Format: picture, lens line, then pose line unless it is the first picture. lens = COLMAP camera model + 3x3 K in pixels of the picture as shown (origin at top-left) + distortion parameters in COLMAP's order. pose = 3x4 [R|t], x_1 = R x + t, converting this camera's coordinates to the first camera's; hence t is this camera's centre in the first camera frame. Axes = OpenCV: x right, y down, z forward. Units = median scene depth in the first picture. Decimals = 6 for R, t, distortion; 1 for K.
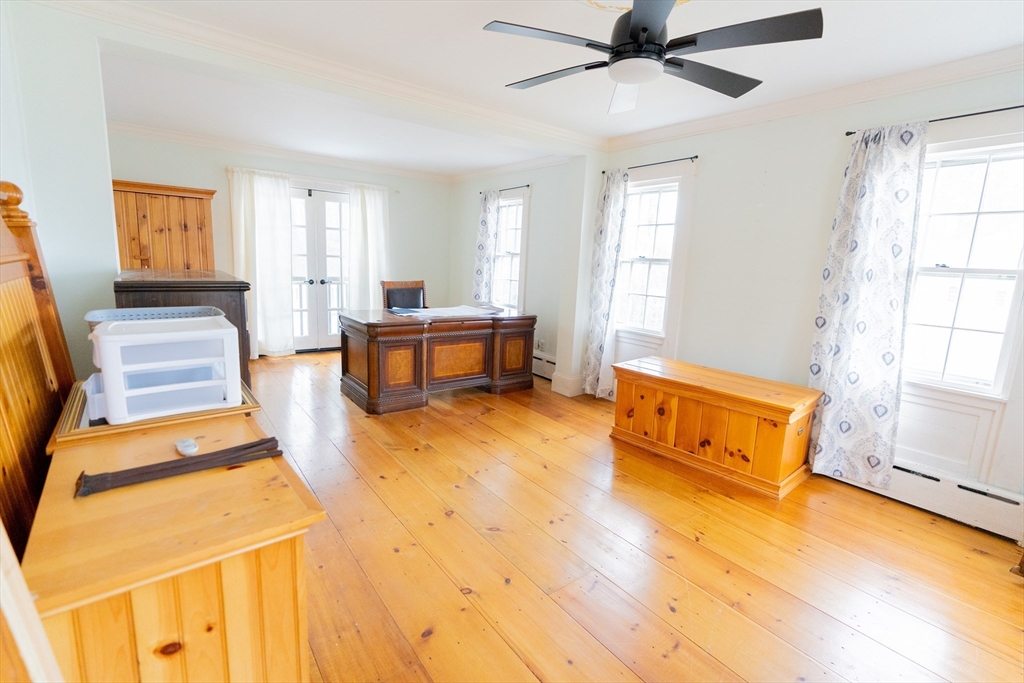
lens RADIAL K [[459.2, 0, 503.3], [0, 459.2, 339.9], [0, 0, 1]] dist [-0.012751, 0.004680]
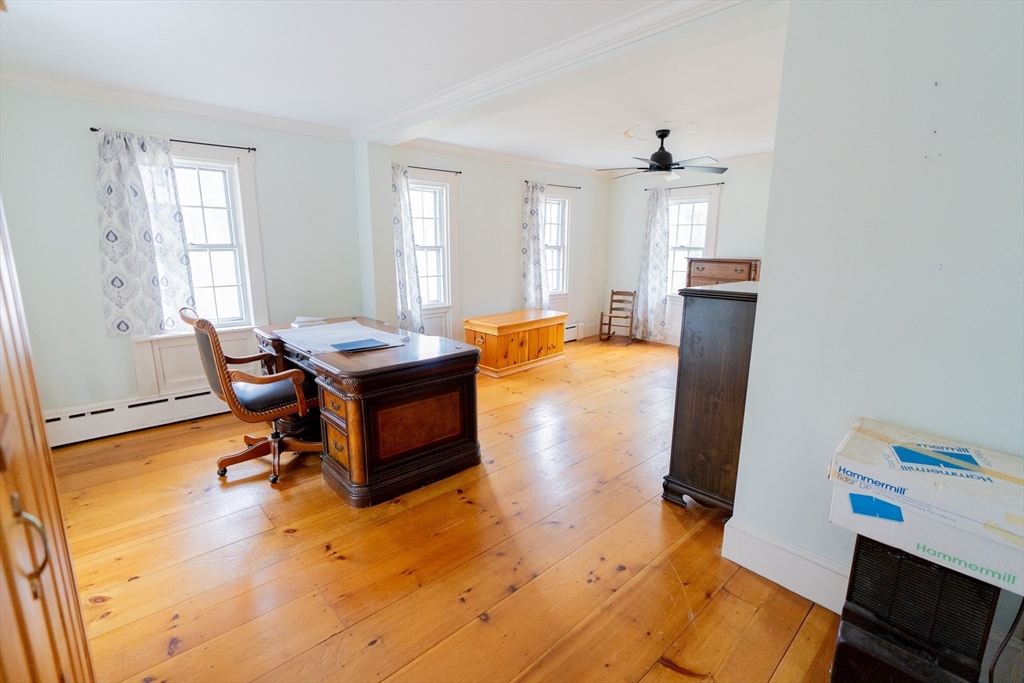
lens RADIAL K [[459.2, 0, 511.9], [0, 459.2, 338.3], [0, 0, 1]] dist [-0.012751, 0.004680]
pose [[-0.104963, -0.242550, 0.964444, -1.072969], [0.165516, 0.952014, 0.257438, -0.251942], [-0.980605, 0.186653, -0.059780, 1.025160]]
